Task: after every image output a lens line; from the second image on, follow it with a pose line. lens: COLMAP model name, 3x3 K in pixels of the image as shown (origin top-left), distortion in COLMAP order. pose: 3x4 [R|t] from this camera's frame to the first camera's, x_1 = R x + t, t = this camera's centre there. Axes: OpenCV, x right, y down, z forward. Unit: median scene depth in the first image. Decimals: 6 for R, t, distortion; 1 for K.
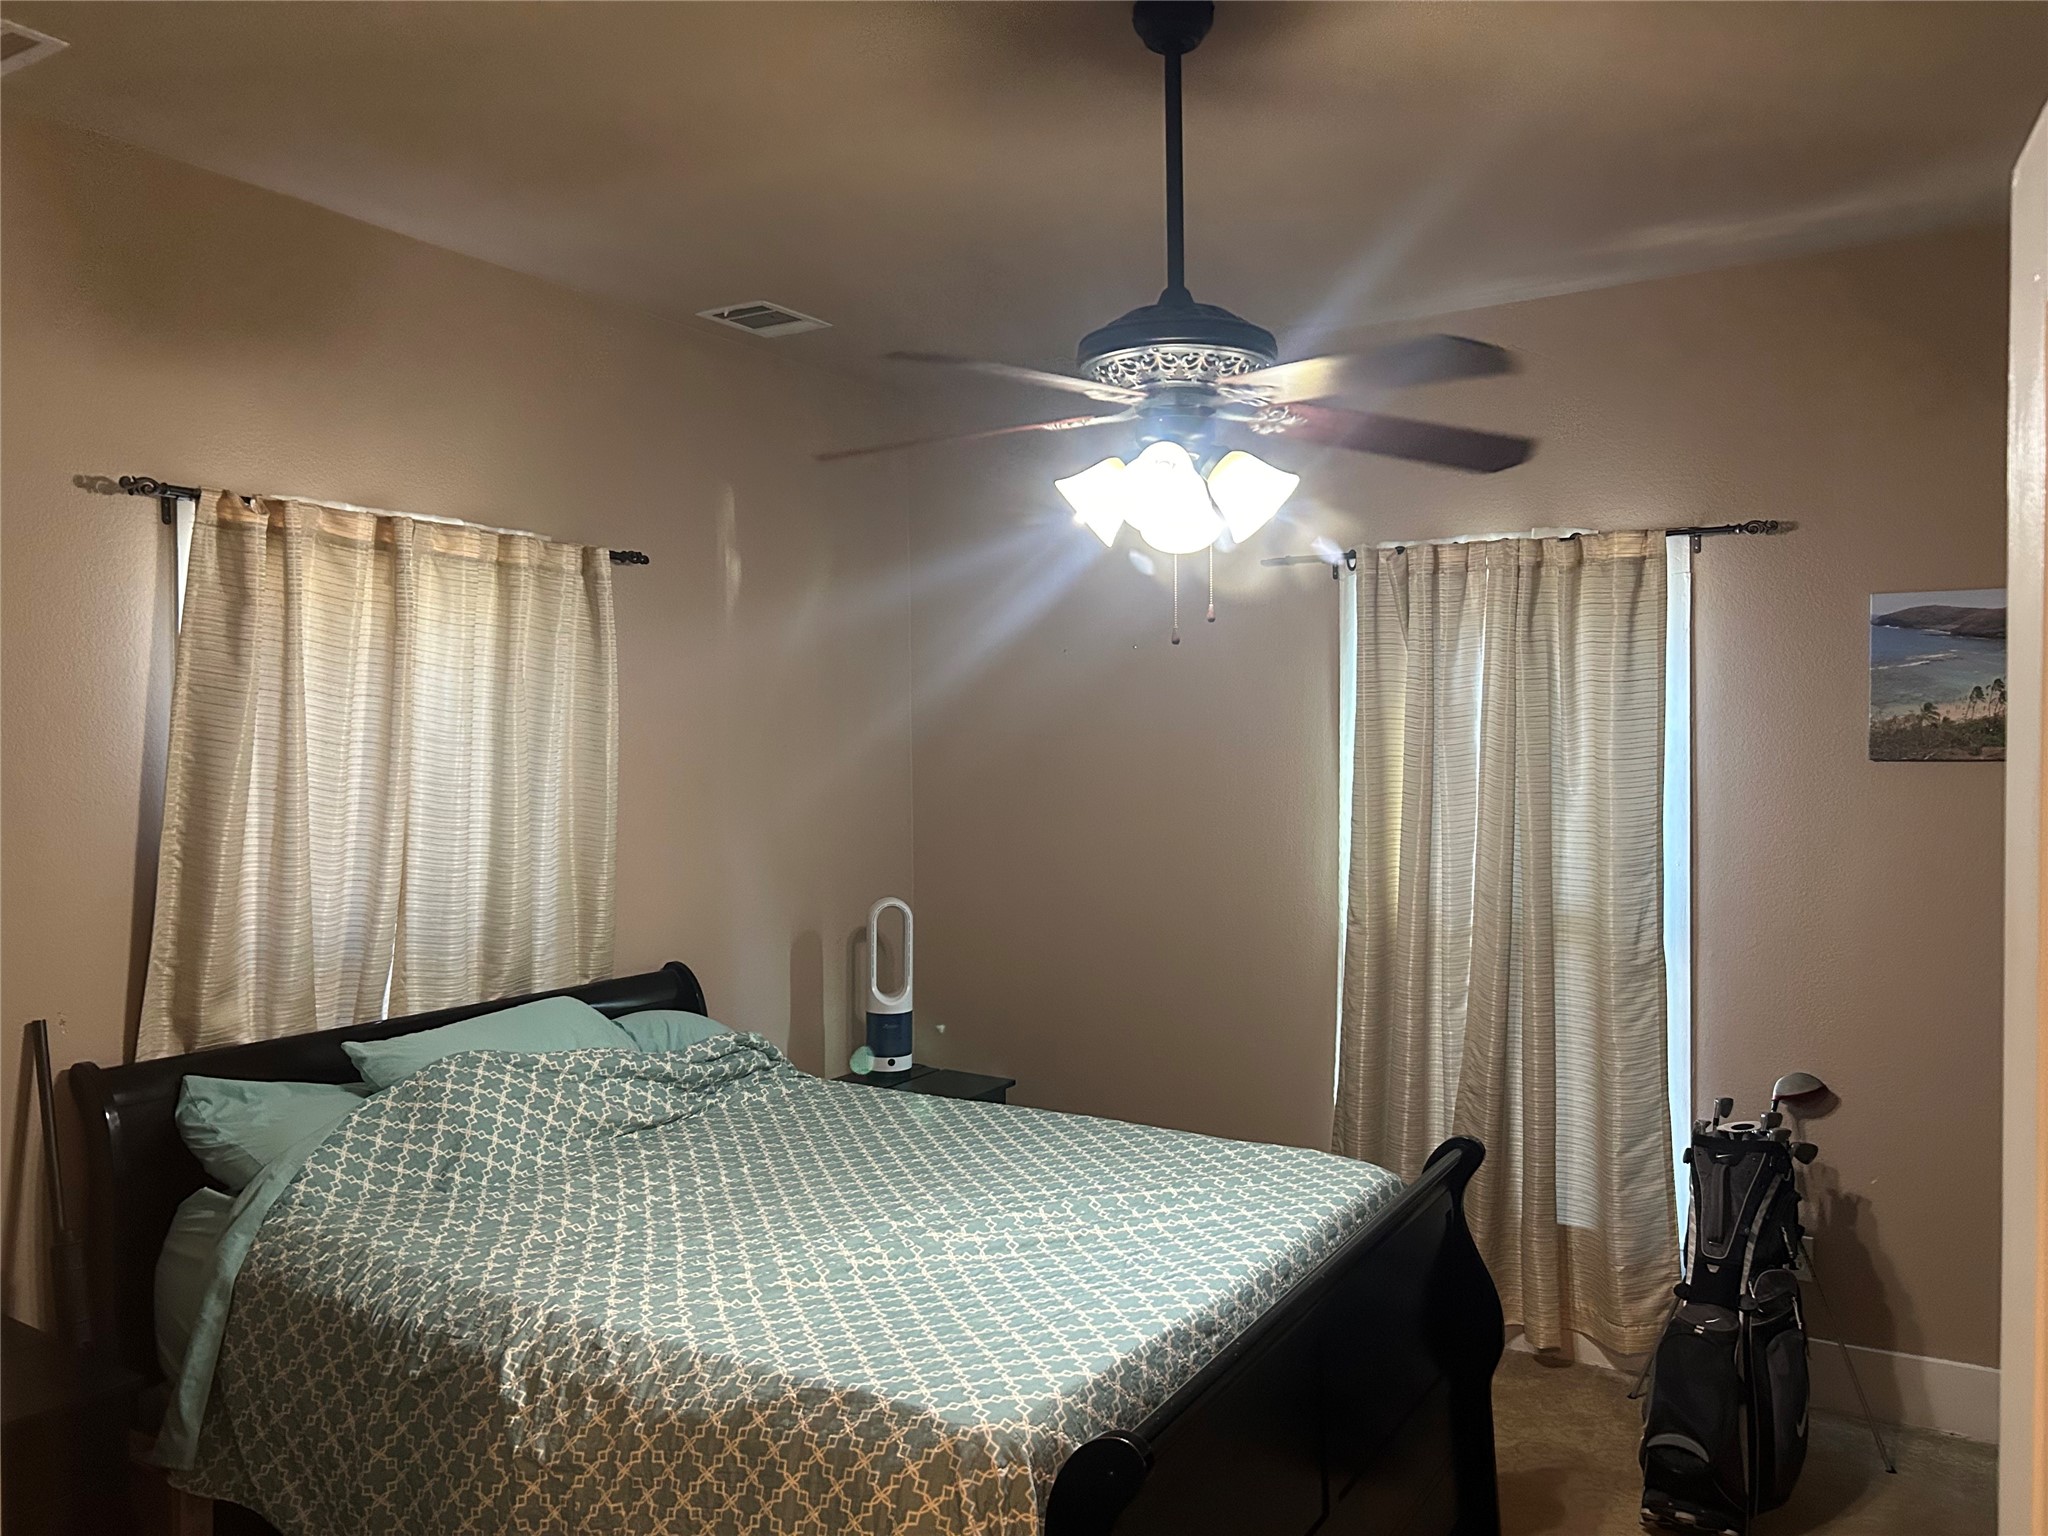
lens RADIAL K [[1533.3, 0, 1018.8], [0, 1533.3, 773.5], [0, 0, 1]] dist [0.075865, -0.092802]
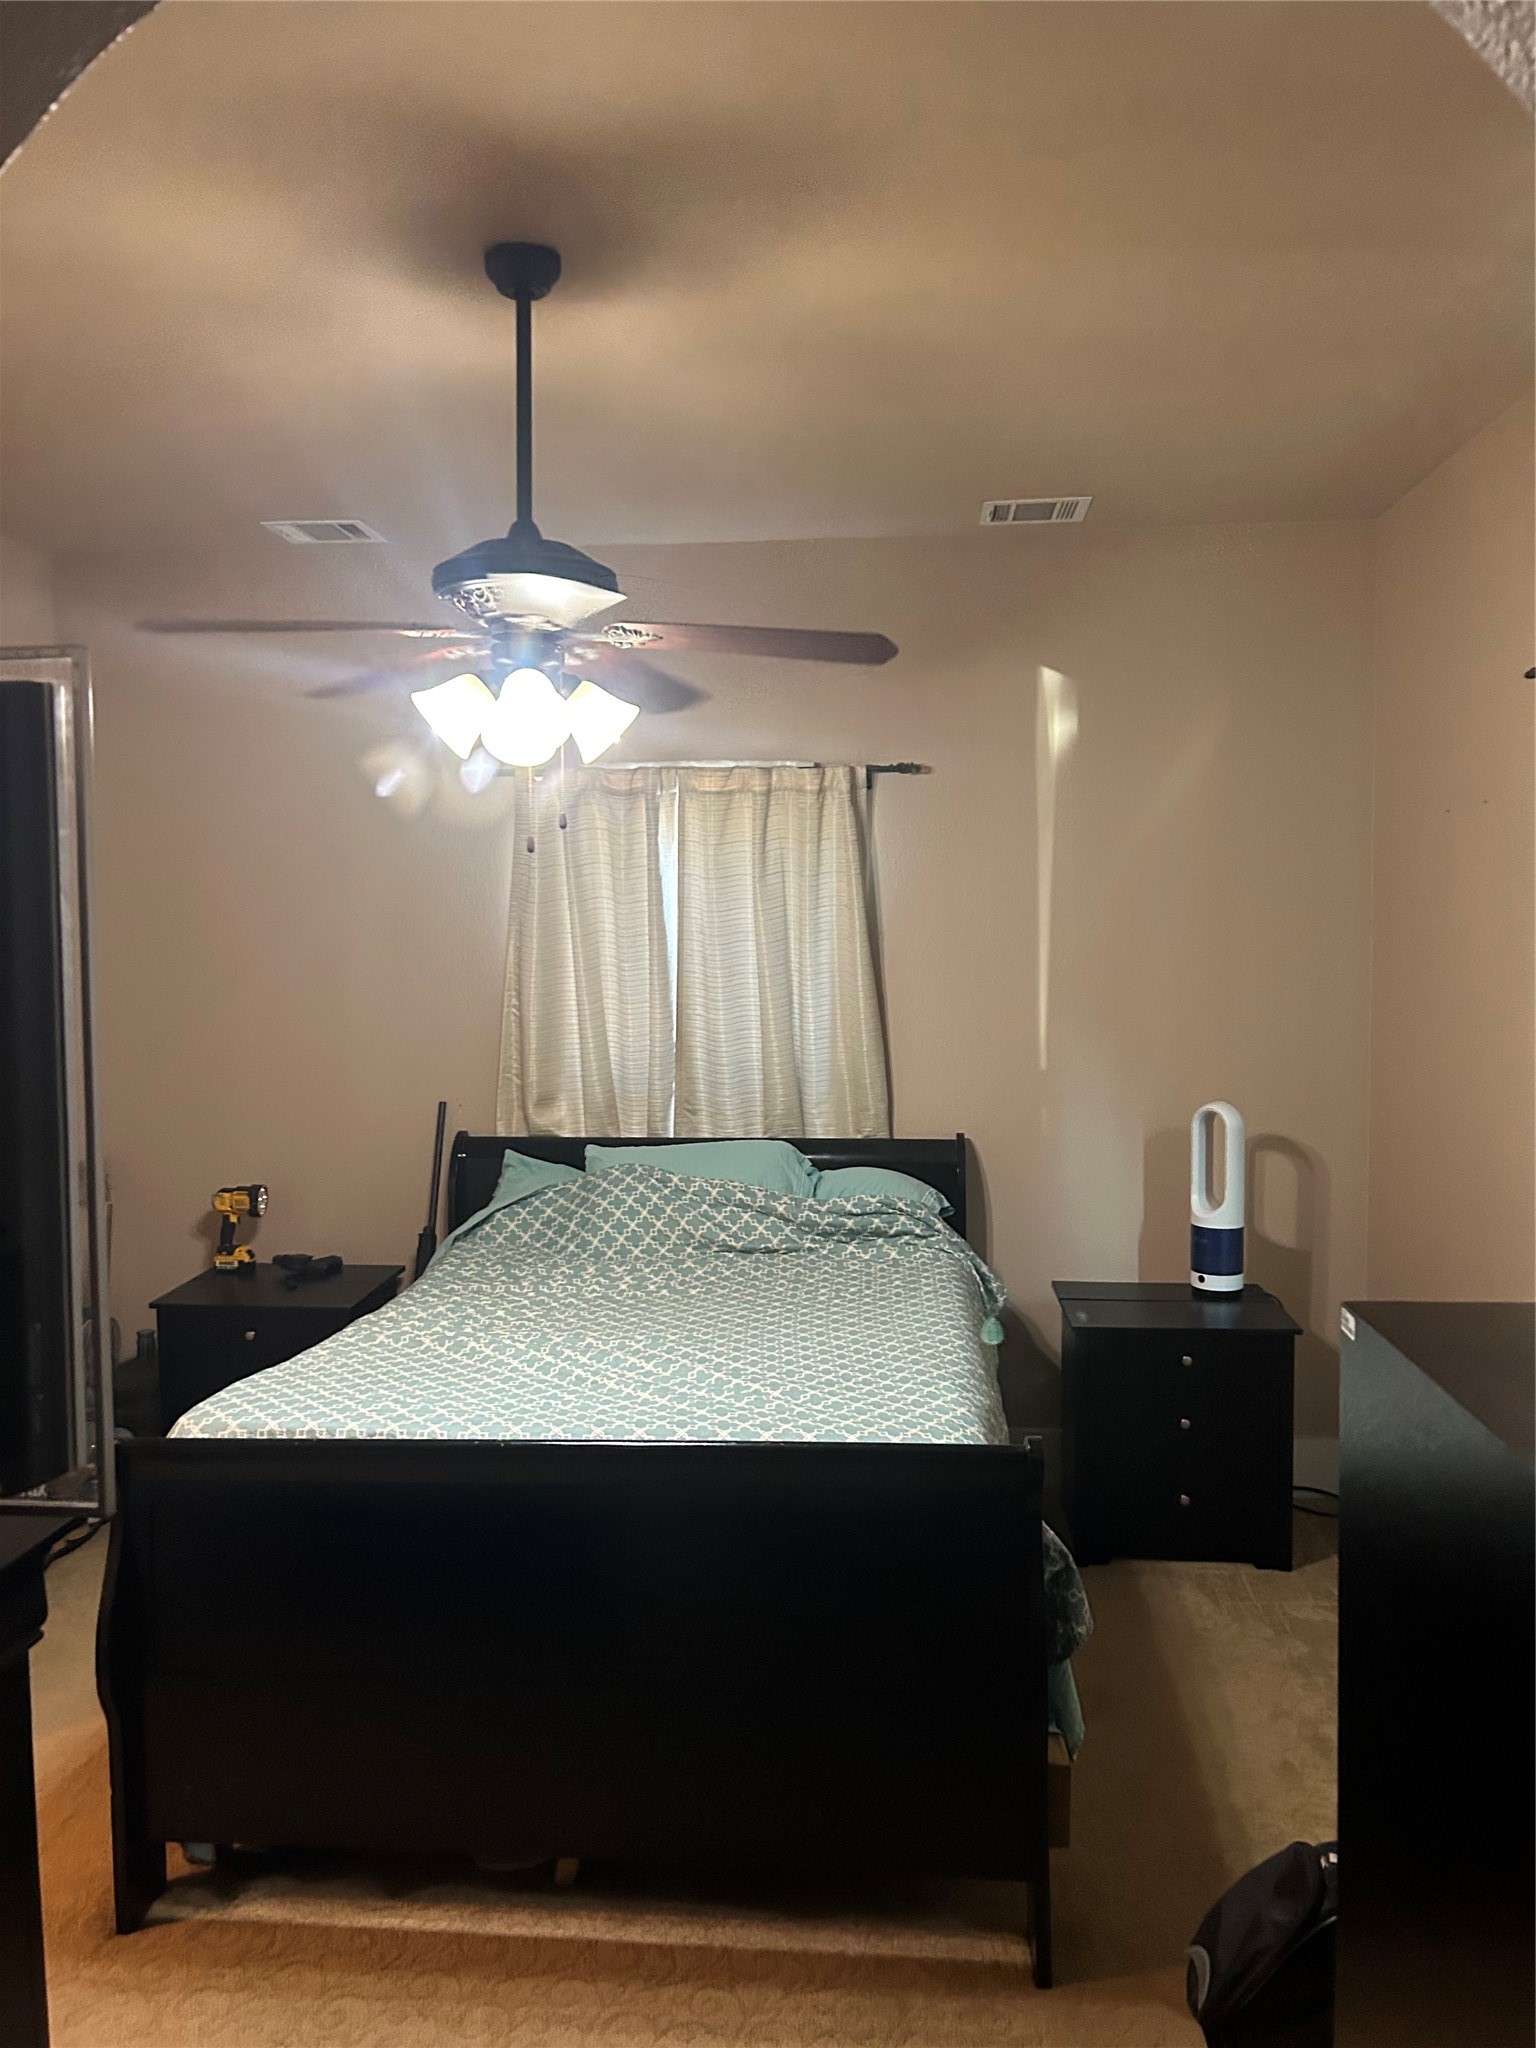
lens RADIAL K [[1533.3, 0, 768.0], [0, 1533.3, 1024.0], [0, 0, 1]] dist [0.075865, -0.092802]
pose [[0.452497, 0.058166, -0.889867, 0.867517], [-0.011215, 0.998163, 0.059541, -0.023749], [0.891695, -0.016963, 0.452318, 0.487459]]
